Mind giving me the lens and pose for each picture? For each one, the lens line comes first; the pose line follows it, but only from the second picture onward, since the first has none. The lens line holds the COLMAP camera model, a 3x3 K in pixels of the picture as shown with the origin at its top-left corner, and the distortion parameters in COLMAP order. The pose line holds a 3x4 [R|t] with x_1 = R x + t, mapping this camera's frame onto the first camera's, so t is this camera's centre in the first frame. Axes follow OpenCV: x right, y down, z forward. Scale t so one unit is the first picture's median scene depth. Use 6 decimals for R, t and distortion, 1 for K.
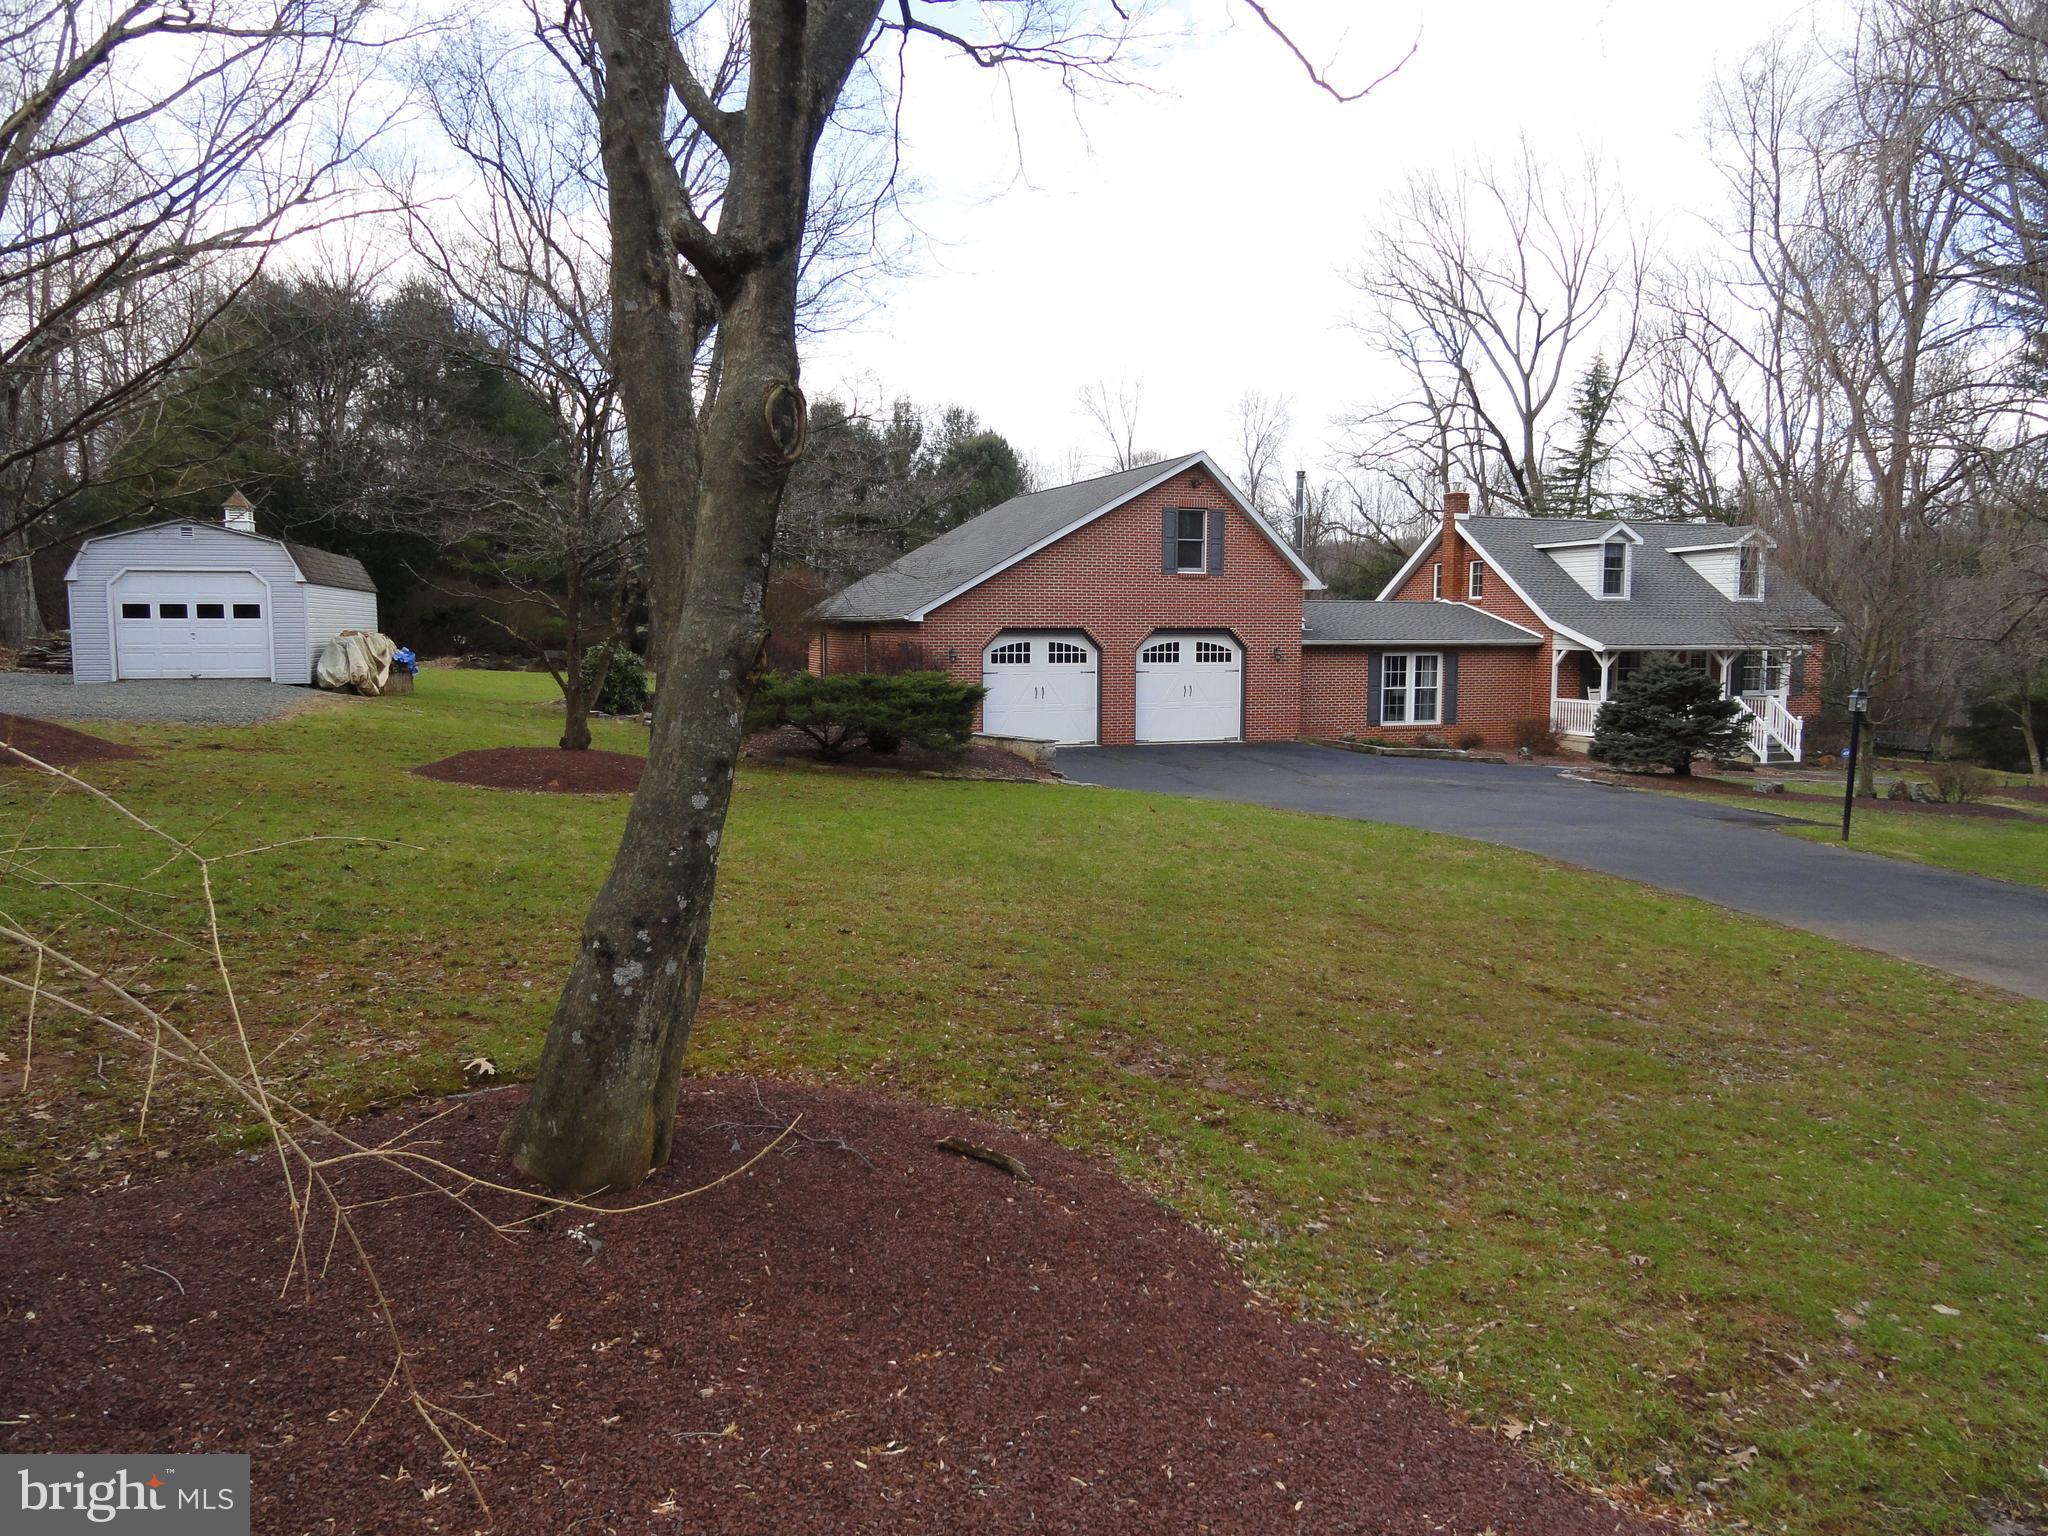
lens RADIAL K [[1430.0, 0, 1026.7], [0, 1430.0, 760.5], [0, 0, 1]] dist [0.000659, 0.002020]
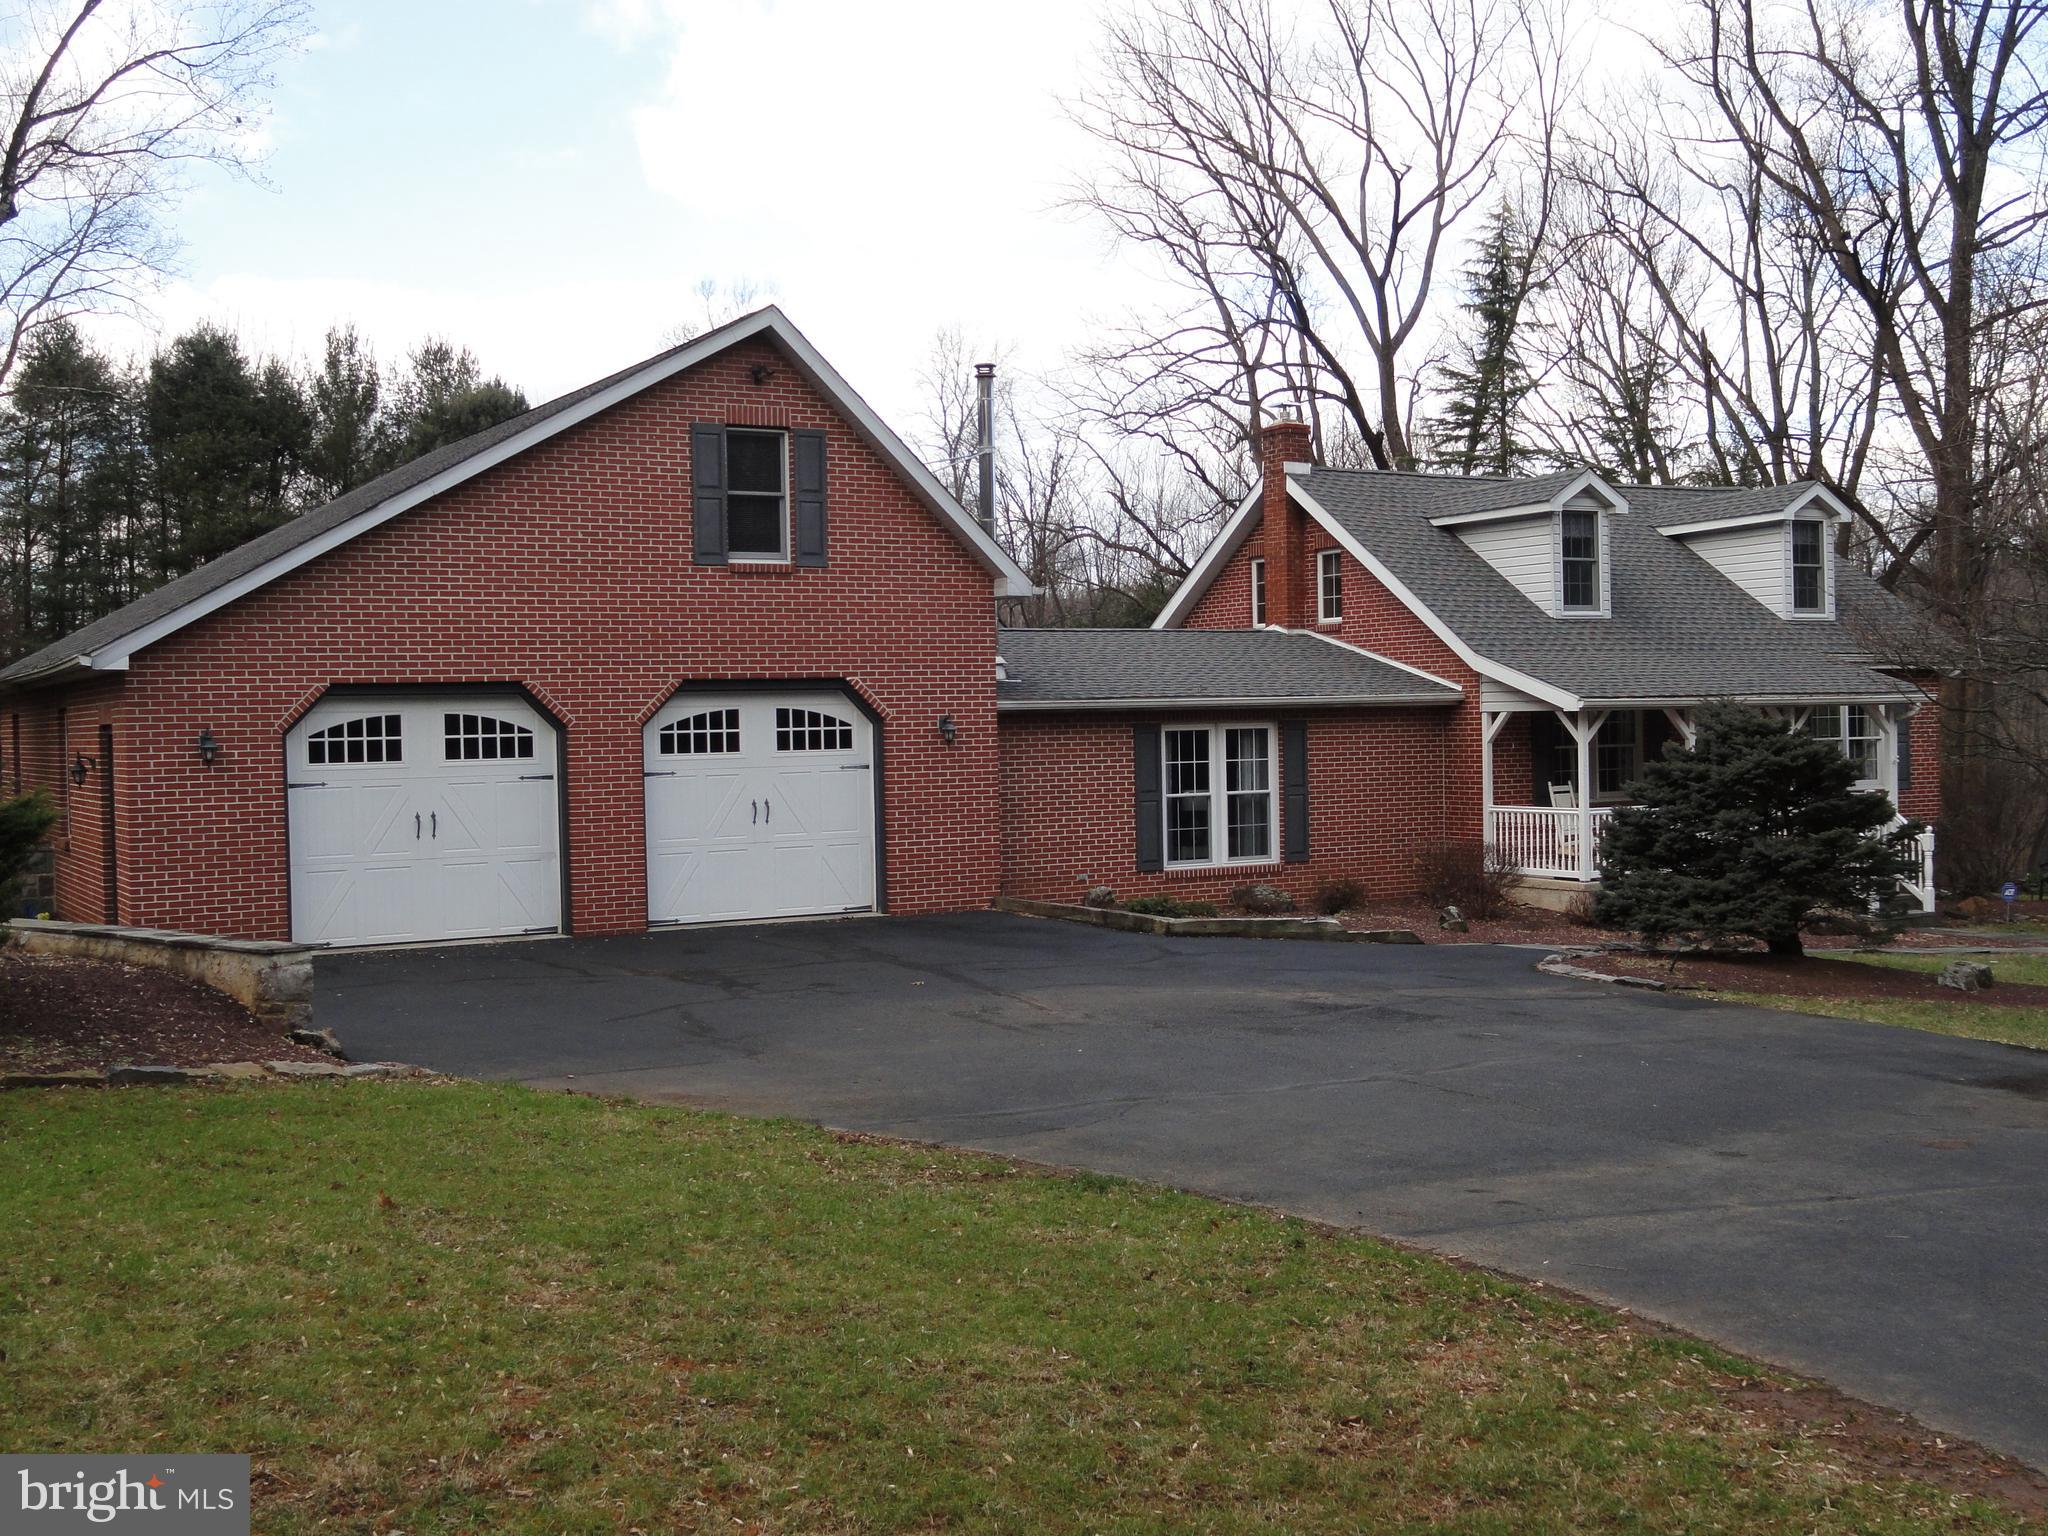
lens RADIAL K [[2202.0, 0, 1018.4], [0, 2202.0, 765.3], [0, 0, 1]] dist [-0.010598, 0.000000]
pose [[0.984737, -0.026516, 0.172018, 0.066191], [0.039340, 0.996659, -0.071577, -0.007998], [-0.169546, 0.077252, 0.982490, 0.250516]]
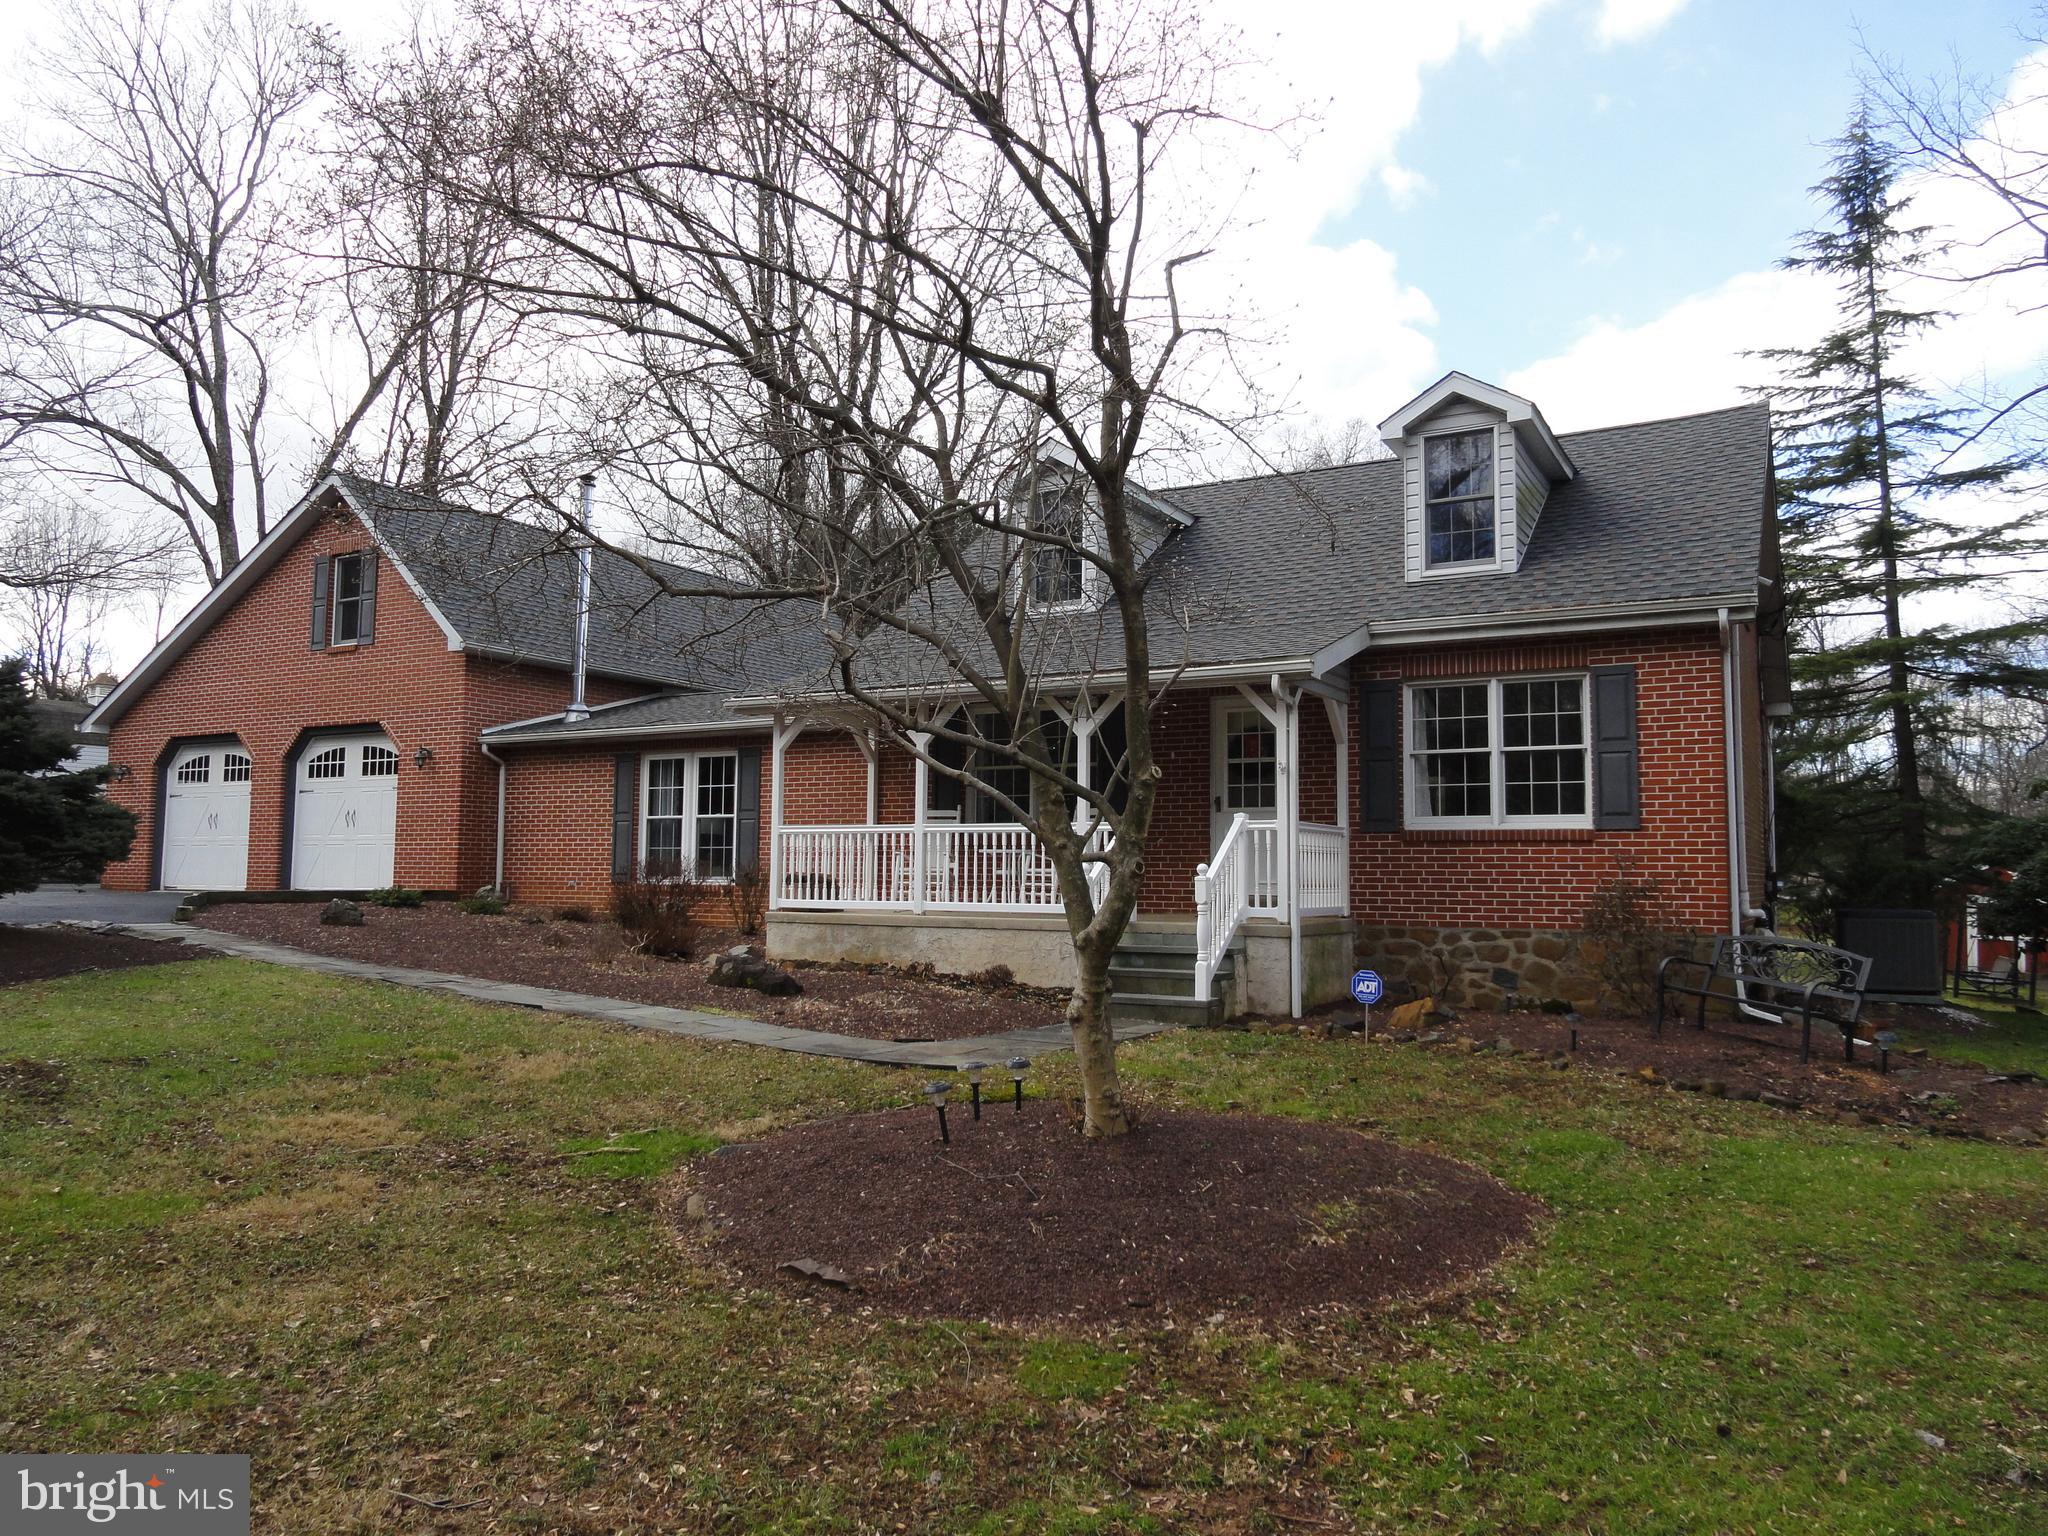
lens RADIAL K [[1430.0, 0, 1037.0], [0, 1430.0, 775.4], [0, 0, 1]] dist [0.000659, 0.002020]
pose [[0.647888, -0.048574, -0.760186, 0.773689], [-0.072768, 0.989454, -0.125242, -0.007078], [0.758252, 0.136459, 0.637520, 0.749524]]
